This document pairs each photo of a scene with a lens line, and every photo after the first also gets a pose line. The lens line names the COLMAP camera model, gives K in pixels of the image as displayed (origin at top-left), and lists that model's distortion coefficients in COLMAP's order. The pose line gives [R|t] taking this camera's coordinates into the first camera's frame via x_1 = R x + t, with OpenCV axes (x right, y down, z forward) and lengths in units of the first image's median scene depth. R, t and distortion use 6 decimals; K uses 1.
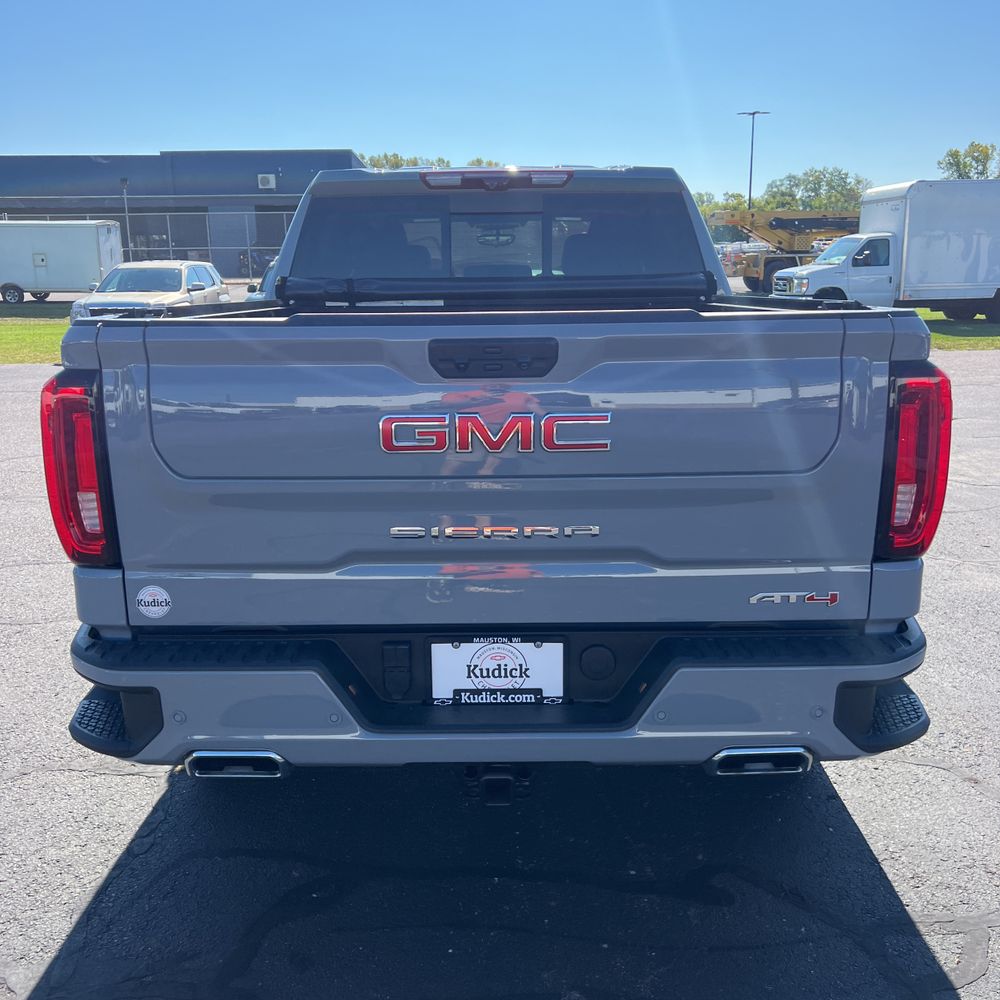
lens RADIAL K [[1009.2, 0, 502.5], [0, 1009.2, 496.2], [0, 0, 1]] dist [0.023849, 0.000000]
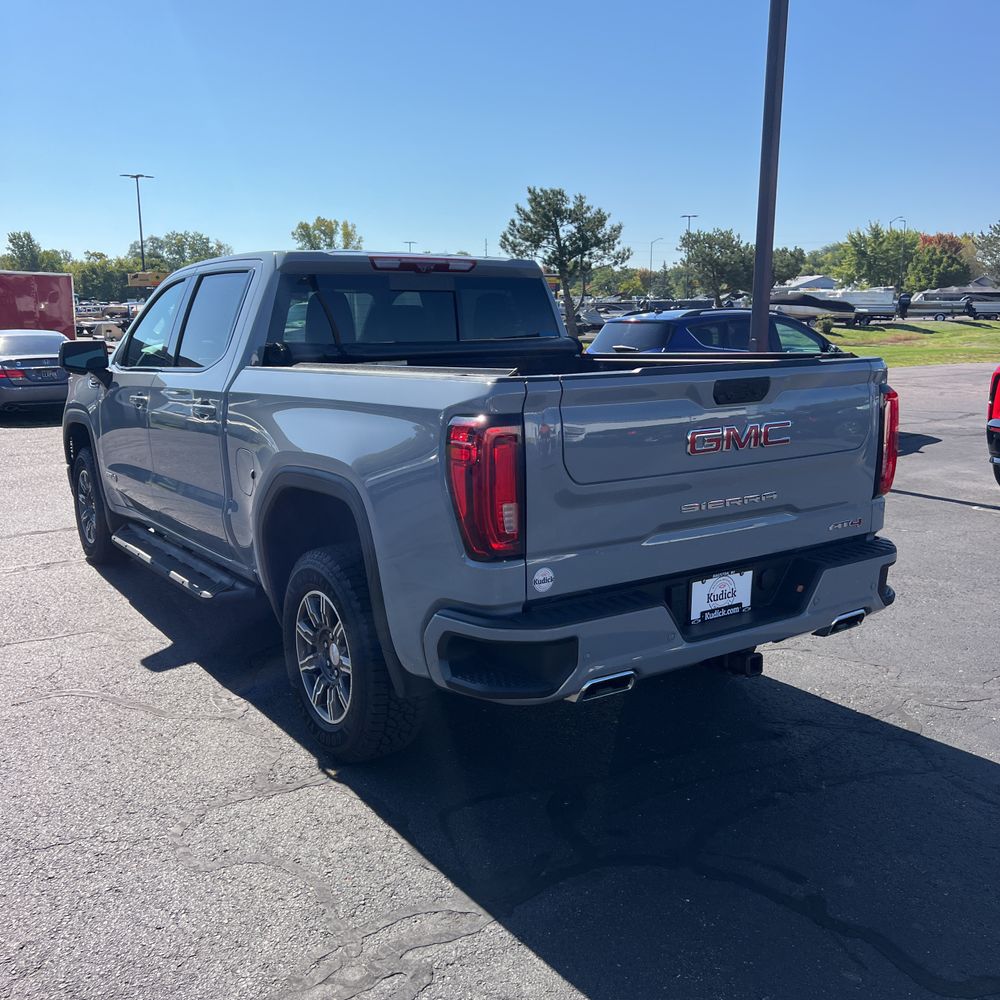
lens RADIAL K [[1009.2, 0, 501.8], [0, 1009.2, 483.5], [0, 0, 1]] dist [0.023849, 0.000000]
pose [[0.826921, -0.088360, 0.555332, -0.667541], [0.126614, 0.991474, -0.030780, 0.005868], [-0.547878, 0.095765, 0.831059, -0.065714]]
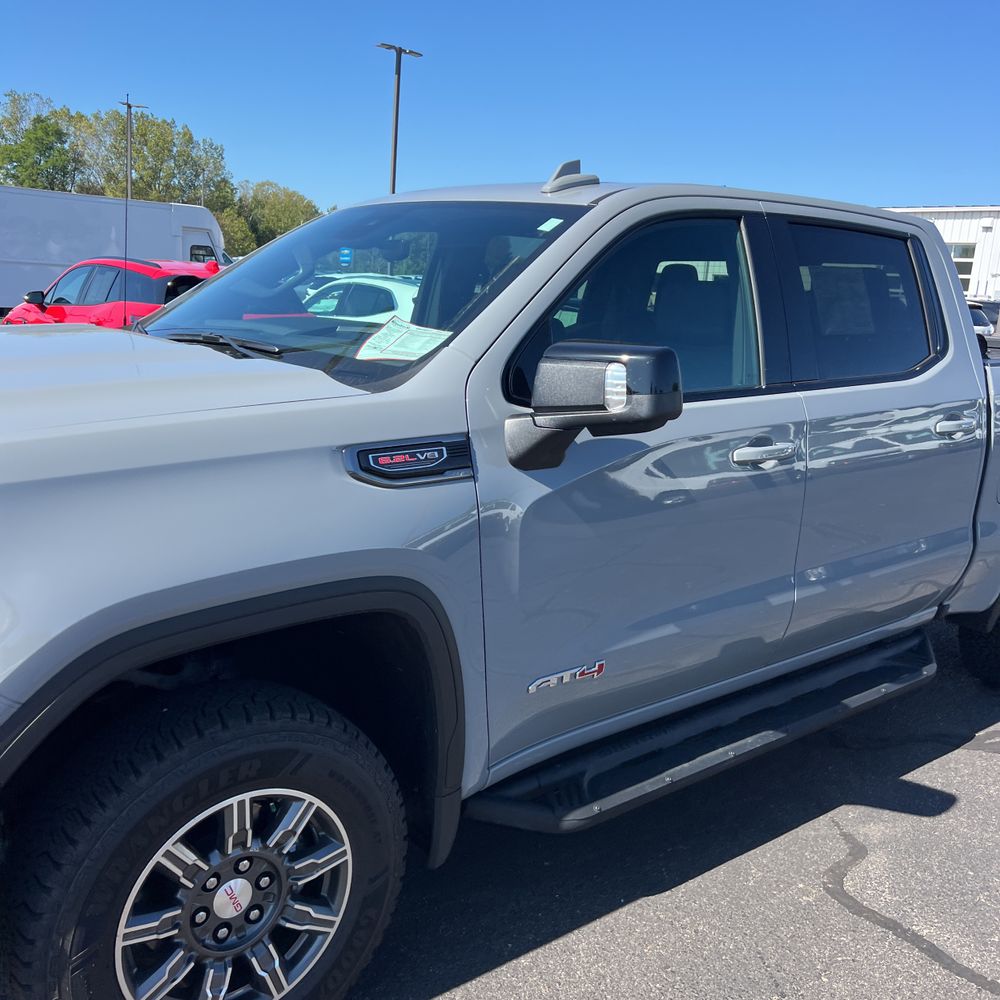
lens RADIAL K [[1009.2, 0, 501.3], [0, 1009.2, 499.3], [0, 0, 1]] dist [0.023849, 0.000000]
pose [[-0.627842, -0.183356, 0.756436, -0.727375], [0.130385, 0.933347, 0.334458, -0.473703], [-0.767342, 0.308615, -0.562088, 2.025322]]
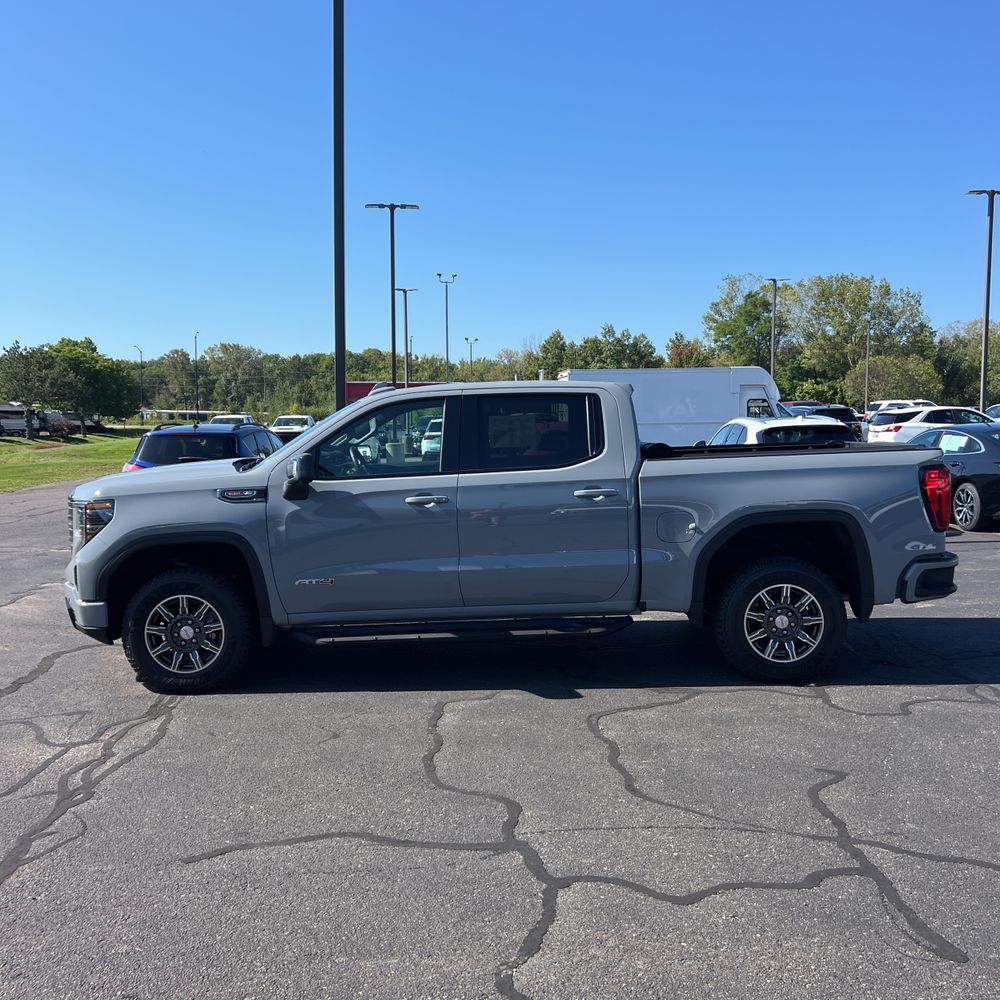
lens RADIAL K [[1009.2, 0, 497.6], [0, 1009.2, 500.7], [0, 0, 1]] dist [0.023849, 0.000000]
pose [[0.004003, -0.070240, 0.997522, -1.973428], [0.242029, 0.967940, 0.067186, -0.312009], [-0.970261, 0.241161, 0.020875, 1.285005]]
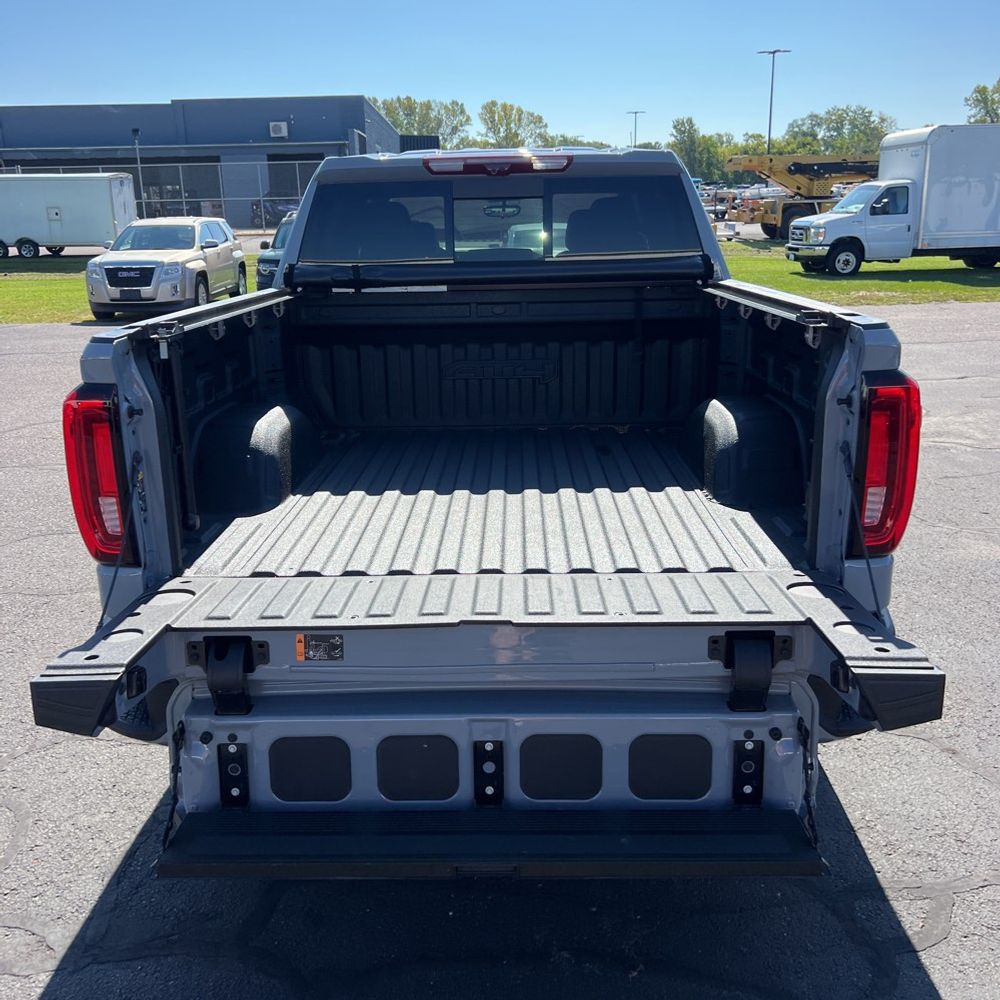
lens RADIAL K [[1009.2, 0, 499.1], [0, 1009.2, 493.6], [0, 0, 1]] dist [0.023849, 0.000000]
pose [[0.999799, -0.003668, -0.019717, 0.014763], [0.004624, 0.998804, 0.048674, -0.032979], [0.019515, -0.048755, 0.998620, -0.036841]]
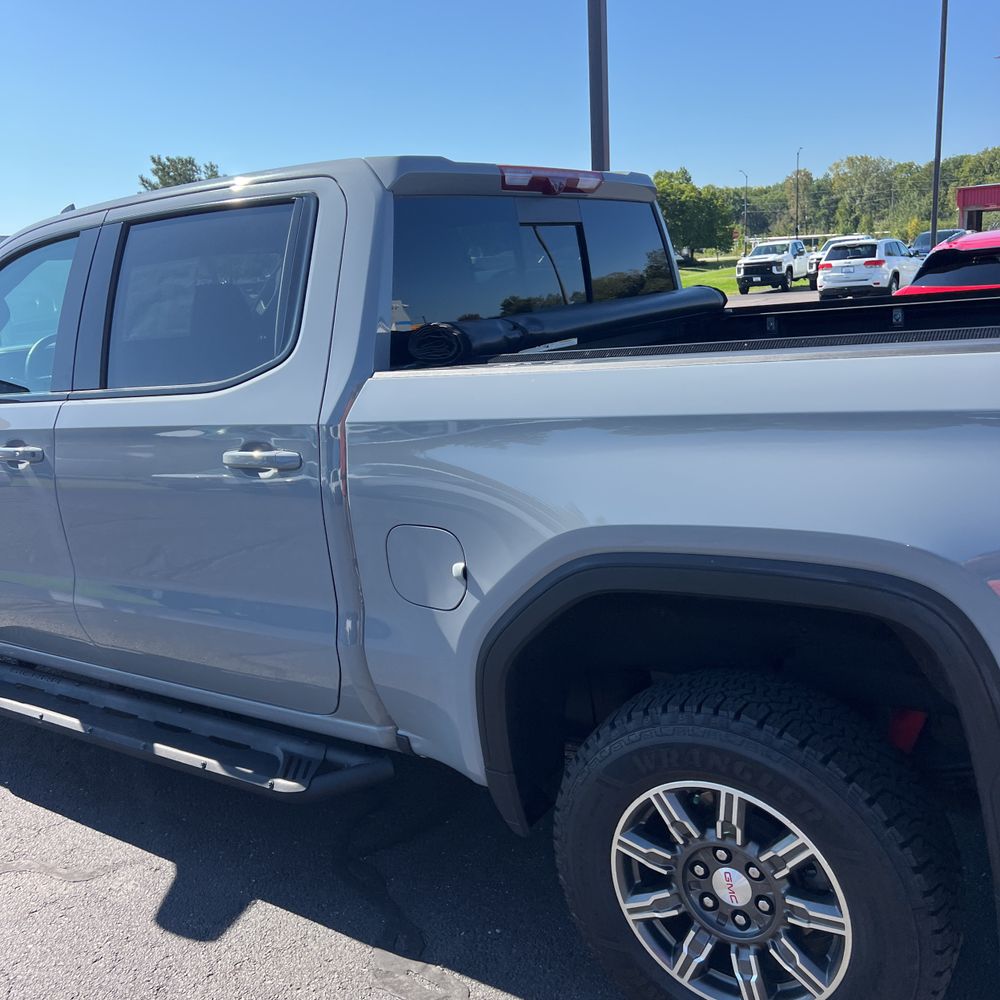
lens RADIAL K [[1009.2, 0, 486.4], [0, 1009.2, 508.5], [0, 0, 1]] dist [0.023849, 0.000000]
pose [[0.573462, -0.216535, 0.790098, -0.722513], [0.254002, 0.963905, 0.079812, -0.152597], [-0.778861, 0.154917, 0.607763, 0.634625]]
